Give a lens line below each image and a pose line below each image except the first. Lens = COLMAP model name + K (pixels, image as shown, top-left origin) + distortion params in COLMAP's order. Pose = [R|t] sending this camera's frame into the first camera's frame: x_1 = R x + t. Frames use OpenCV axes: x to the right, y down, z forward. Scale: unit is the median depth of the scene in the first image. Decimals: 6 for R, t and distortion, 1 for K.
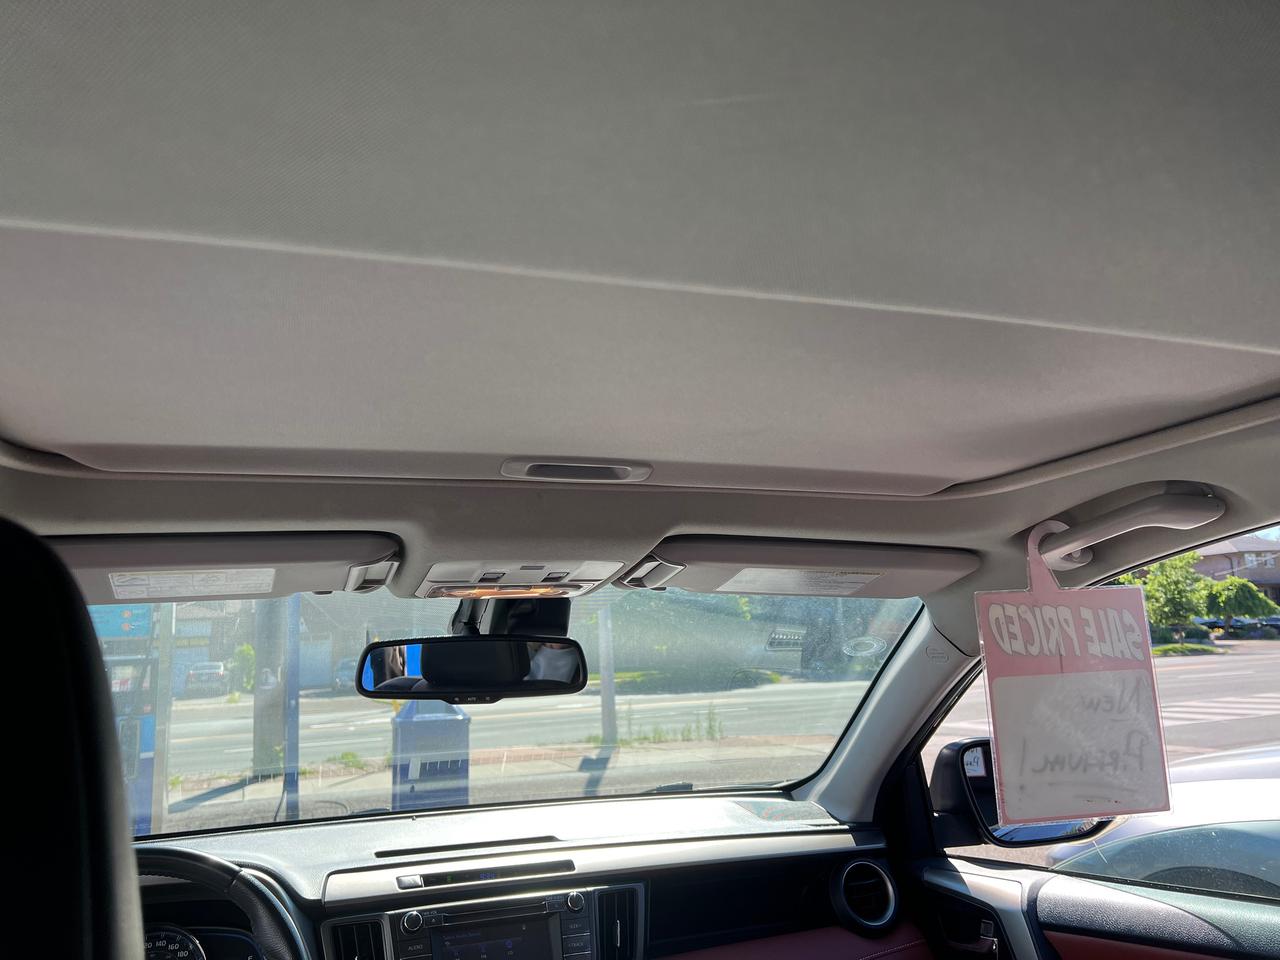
lens RADIAL K [[966.7, 0, 637.2], [0, 966.7, 481.7], [0, 0, 1]] dist [0.024091, -0.003637]
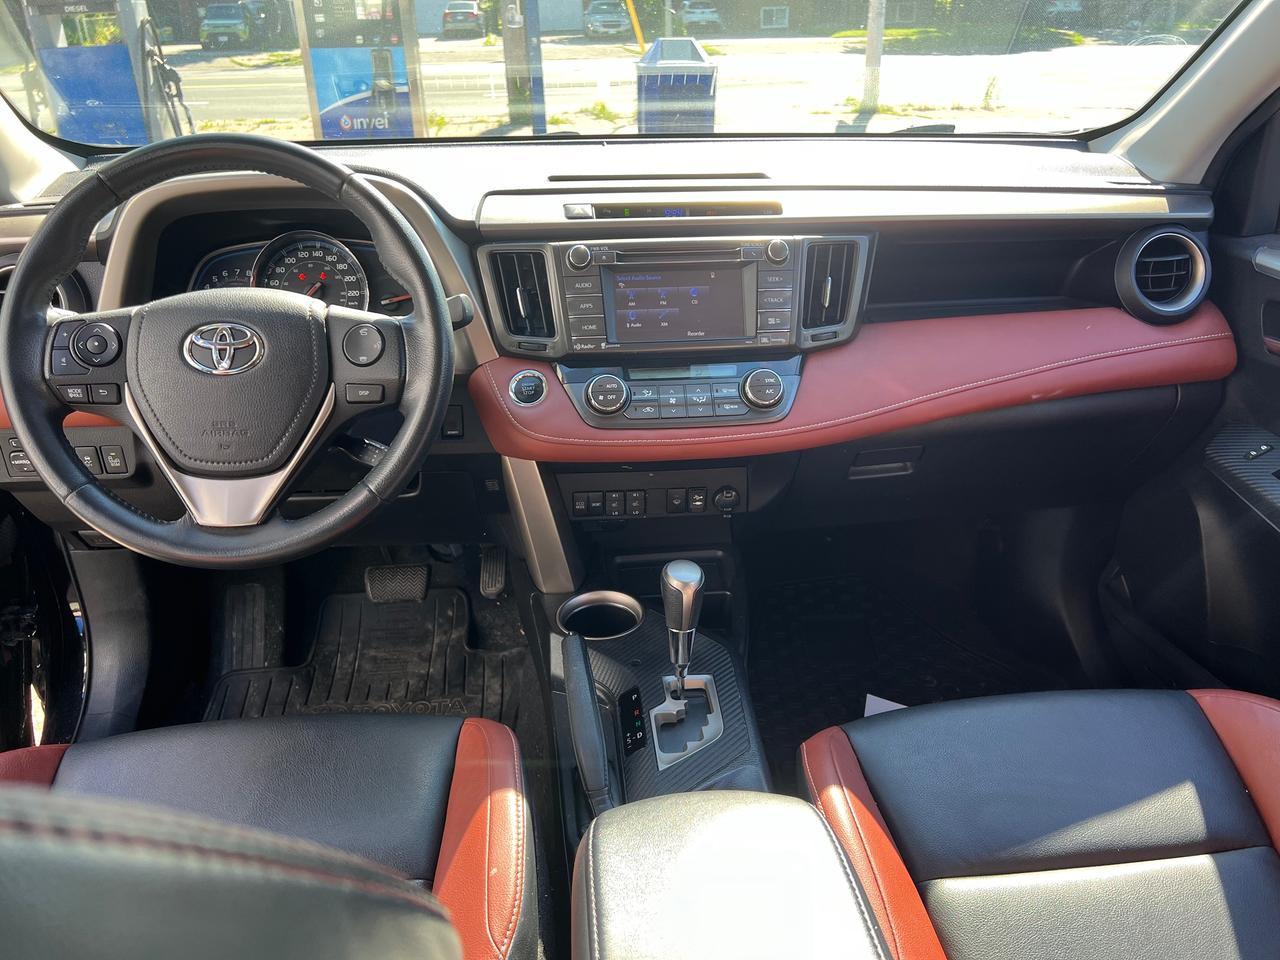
lens RADIAL K [[966.7, 0, 640.5], [0, 966.7, 483.0], [0, 0, 1]] dist [0.024091, -0.003637]
pose [[0.968946, 0.131853, -0.209184, 0.018557], [0.017954, 0.806222, 0.591340, 0.103984], [0.246619, -0.576732, 0.778819, 0.221514]]
